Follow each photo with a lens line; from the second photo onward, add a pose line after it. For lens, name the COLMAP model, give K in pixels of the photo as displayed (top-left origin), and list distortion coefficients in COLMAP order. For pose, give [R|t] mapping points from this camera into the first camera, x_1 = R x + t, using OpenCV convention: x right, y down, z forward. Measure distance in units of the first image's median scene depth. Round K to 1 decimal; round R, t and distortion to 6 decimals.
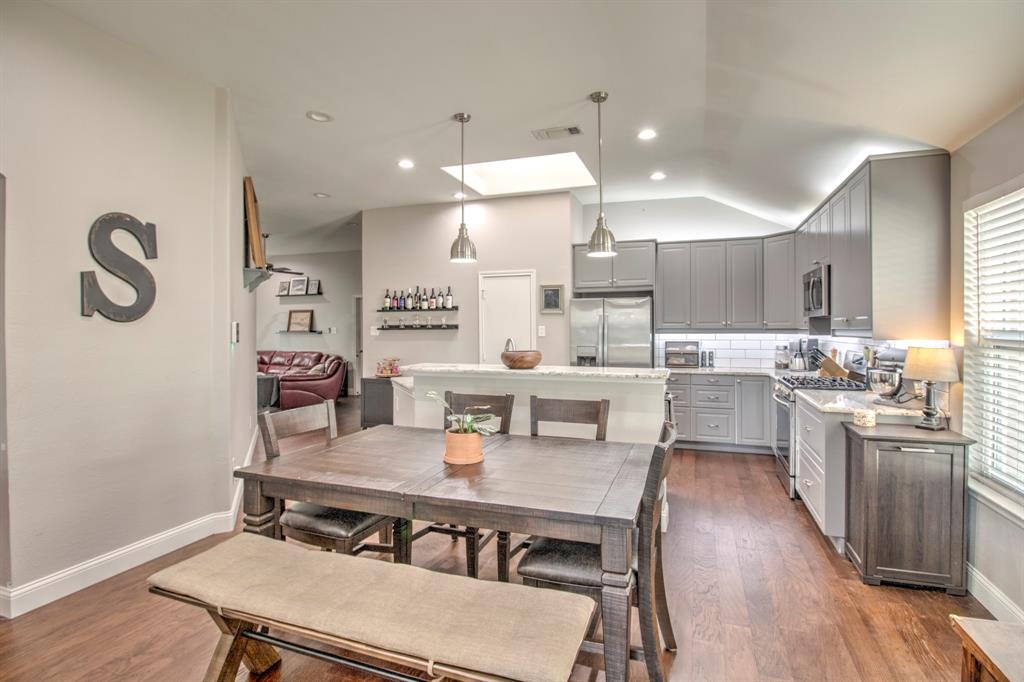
lens RADIAL K [[491.9, 0, 507.9], [0, 491.9, 328.5], [0, 0, 1]] dist [-0.000201, -0.000189]
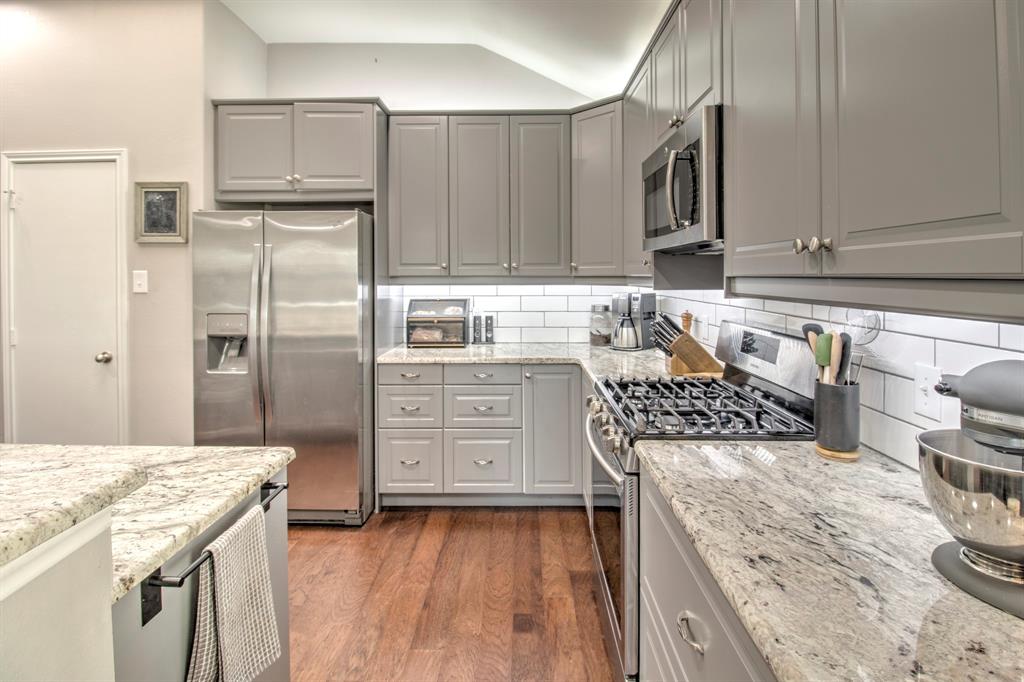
lens RADIAL K [[514.3, 0, 493.3], [0, 514.3, 274.4], [0, 0, 1]] dist [-0.000985, -0.000037]
pose [[0.952478, 0.000808, 0.304605, 0.257623], [0.000213, 0.999994, -0.003320, 0.000679], [-0.304606, 0.003227, 0.952473, 0.471483]]
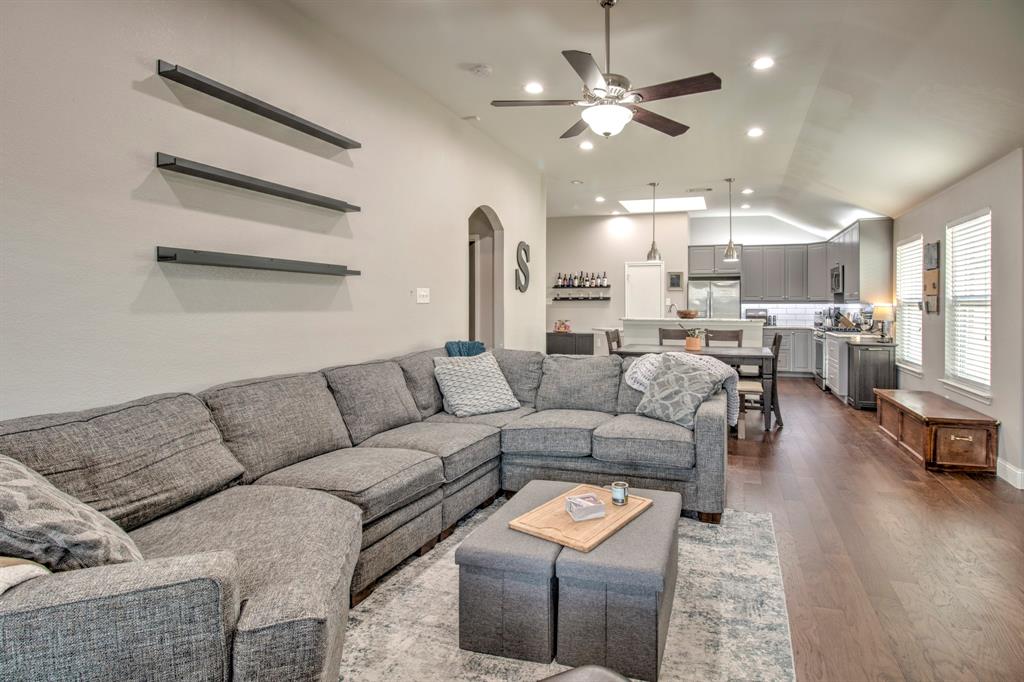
lens RADIAL K [[506.4, 0, 578.1], [0, 506.4, 304.6], [0, 0, 1]] dist [0.000906, 0.000049]
pose [[0.997598, 0.006124, 0.069003, -0.348305], [-0.005881, 0.999976, -0.003721, 0.023914], [-0.069024, 0.003306, 0.997610, -0.610319]]
